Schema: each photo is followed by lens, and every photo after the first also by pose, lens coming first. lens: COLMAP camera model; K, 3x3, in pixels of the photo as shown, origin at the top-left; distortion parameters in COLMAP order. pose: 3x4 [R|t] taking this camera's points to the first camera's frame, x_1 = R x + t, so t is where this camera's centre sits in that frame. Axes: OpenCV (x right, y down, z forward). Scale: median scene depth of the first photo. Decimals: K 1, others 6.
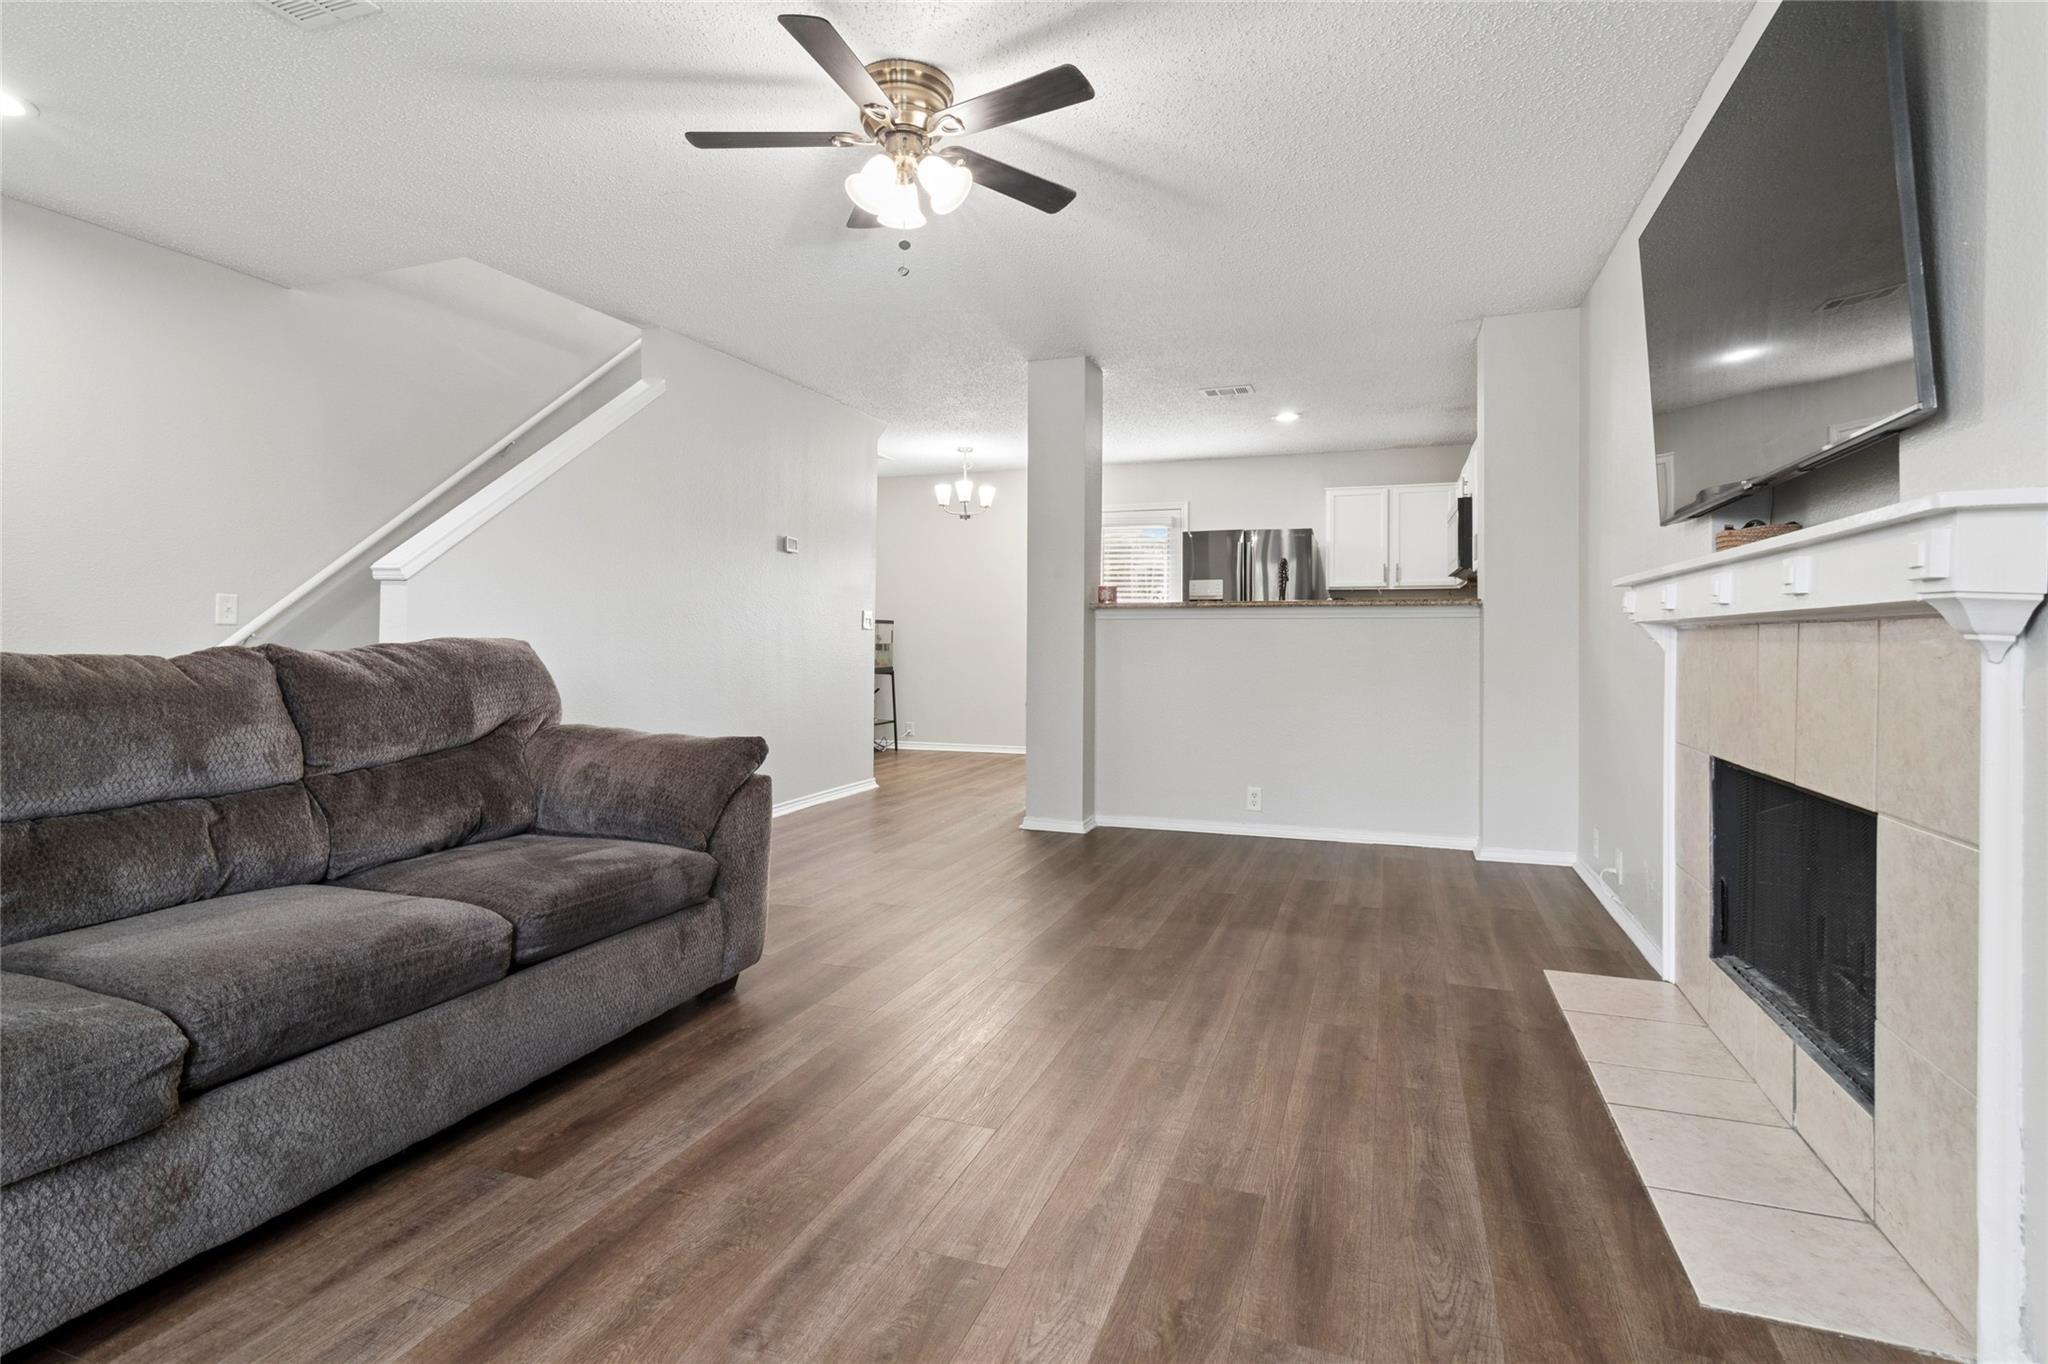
lens RADIAL K [[1000.1, 0, 1037.7], [0, 1000.1, 640.3], [0, 0, 1]] dist [-0.000509, -0.001353]
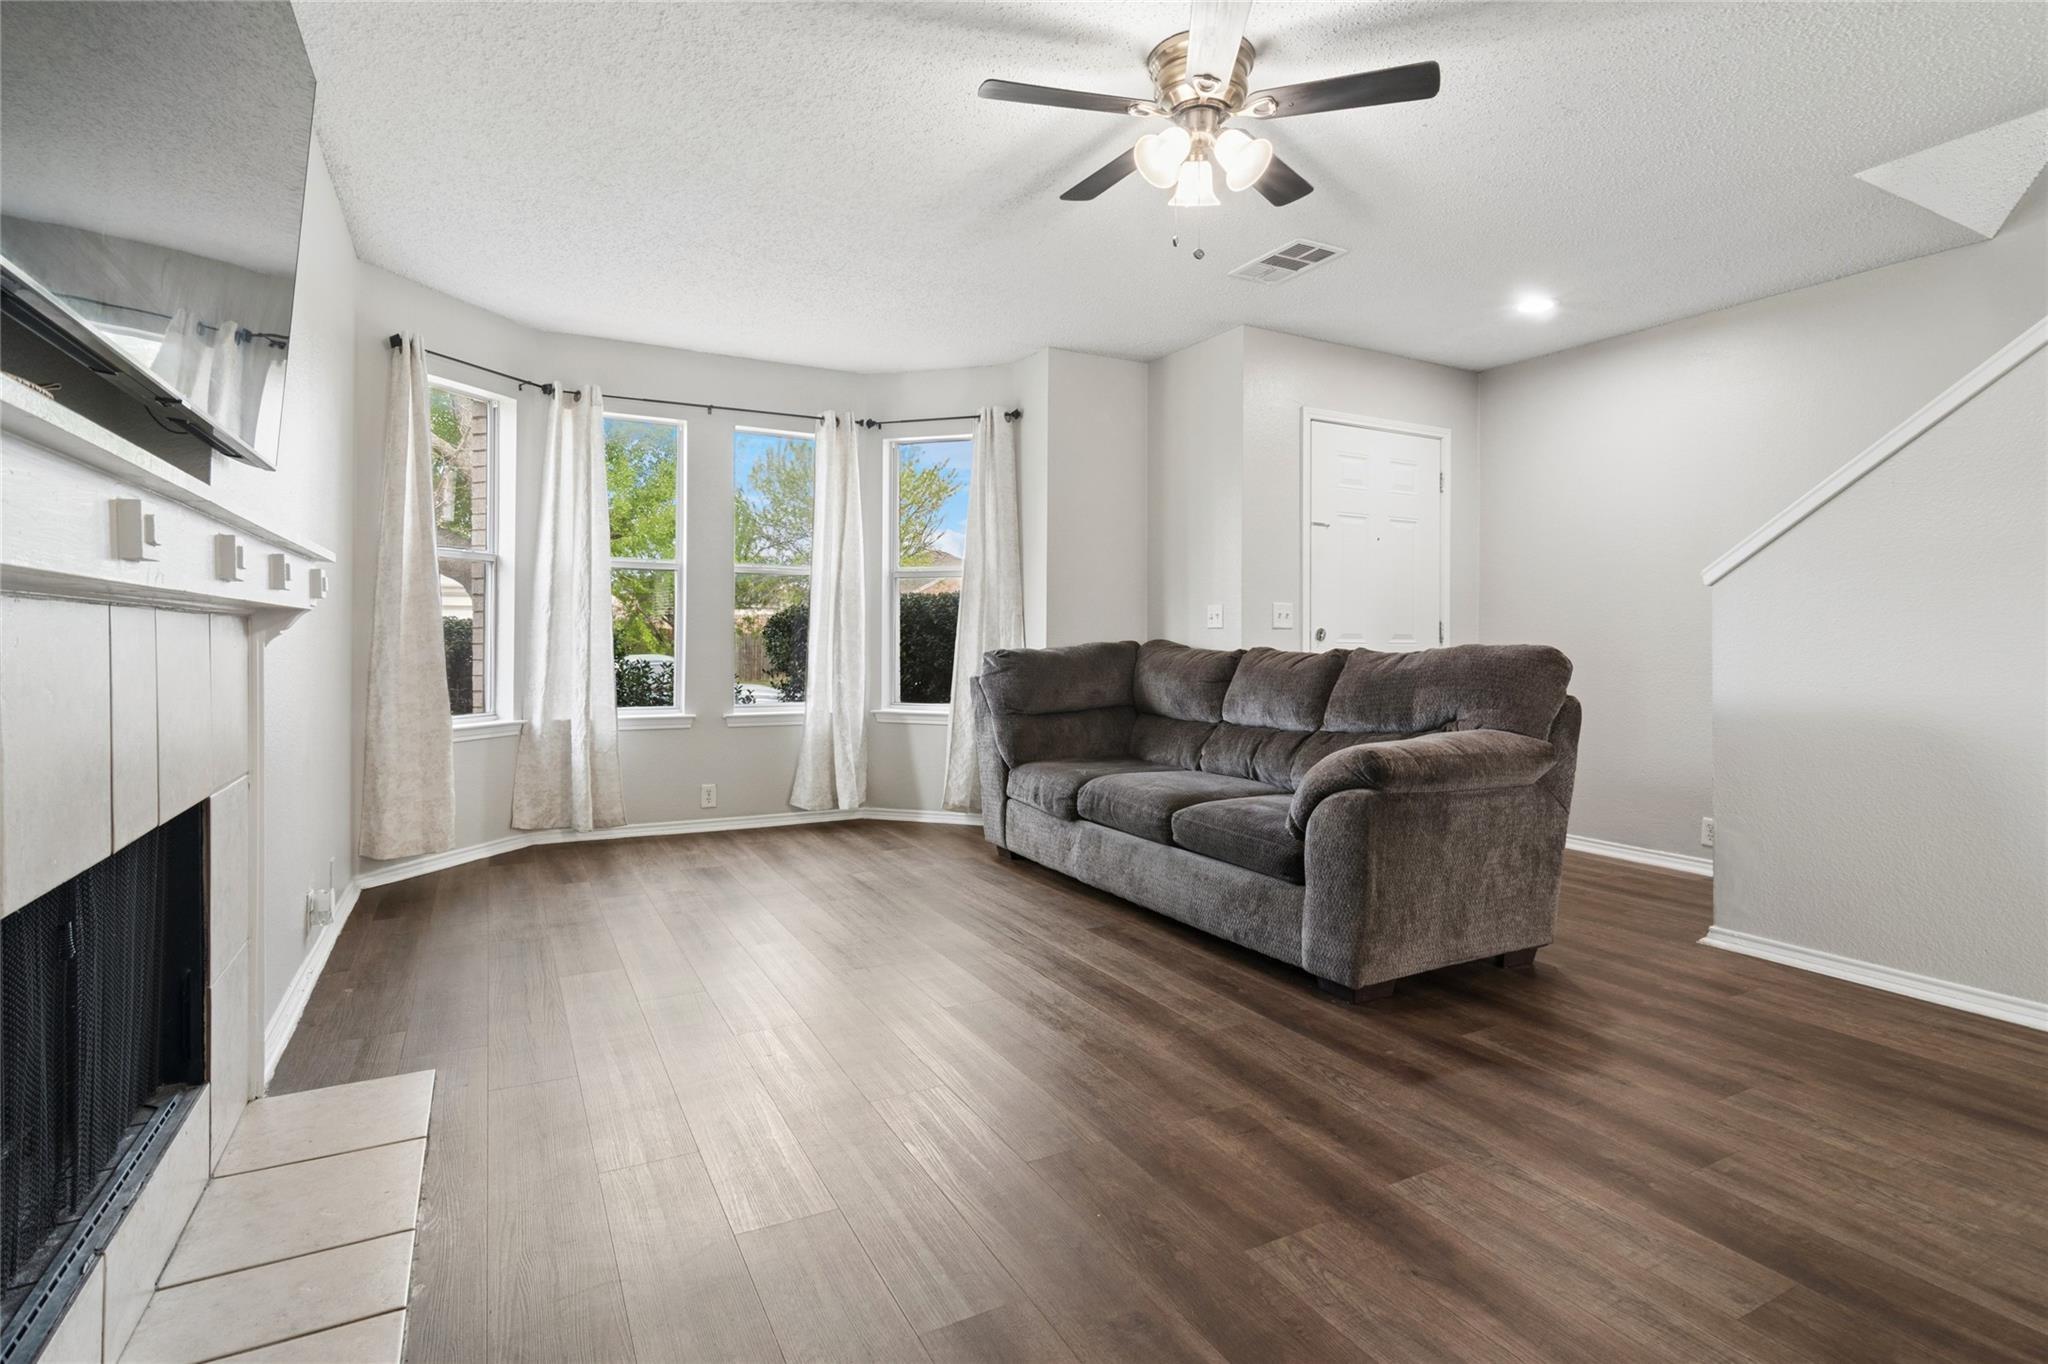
lens RADIAL K [[1000.1, 0, 1037.7], [0, 1000.1, 640.3], [0, 0, 1]] dist [-0.000509, -0.001353]
pose [[-0.663671, -0.008172, -0.747980, 0.684519], [-0.009285, 0.999953, -0.002686, 0.003652], [0.747967, 0.005163, -0.663716, 1.555339]]
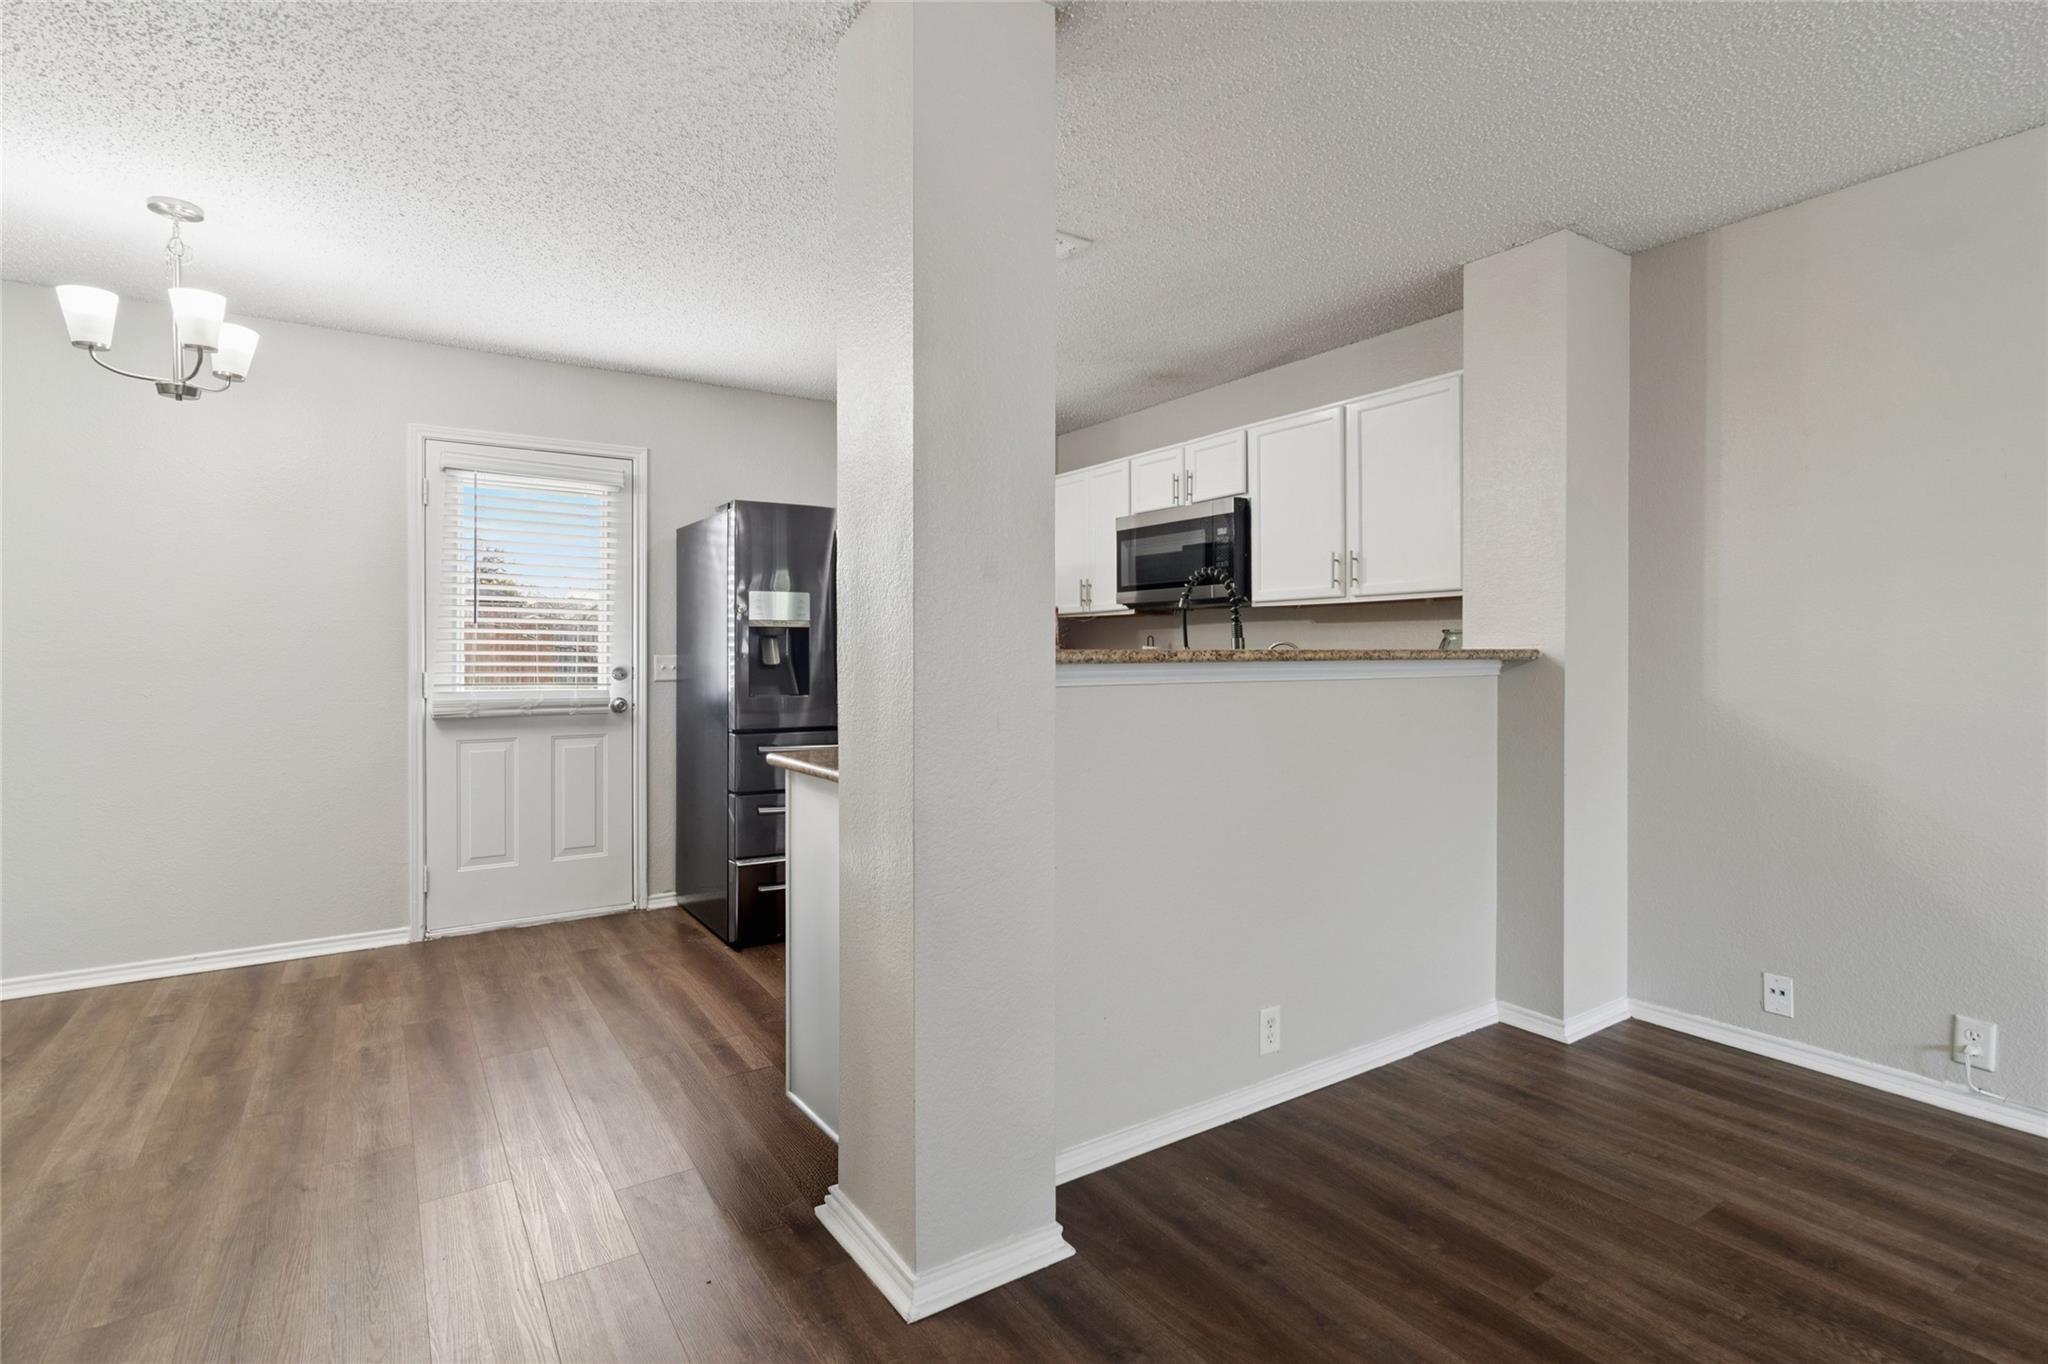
lens RADIAL K [[991.7, 0, 1035.0], [0, 991.7, 658.2], [0, 0, 1]] dist [0.001162, -0.000800]
pose [[0.598003, -0.008532, 0.801449, -0.523812], [0.004451, 0.999963, 0.007324, -0.075443], [-0.801482, -0.000813, 0.598019, 1.555240]]
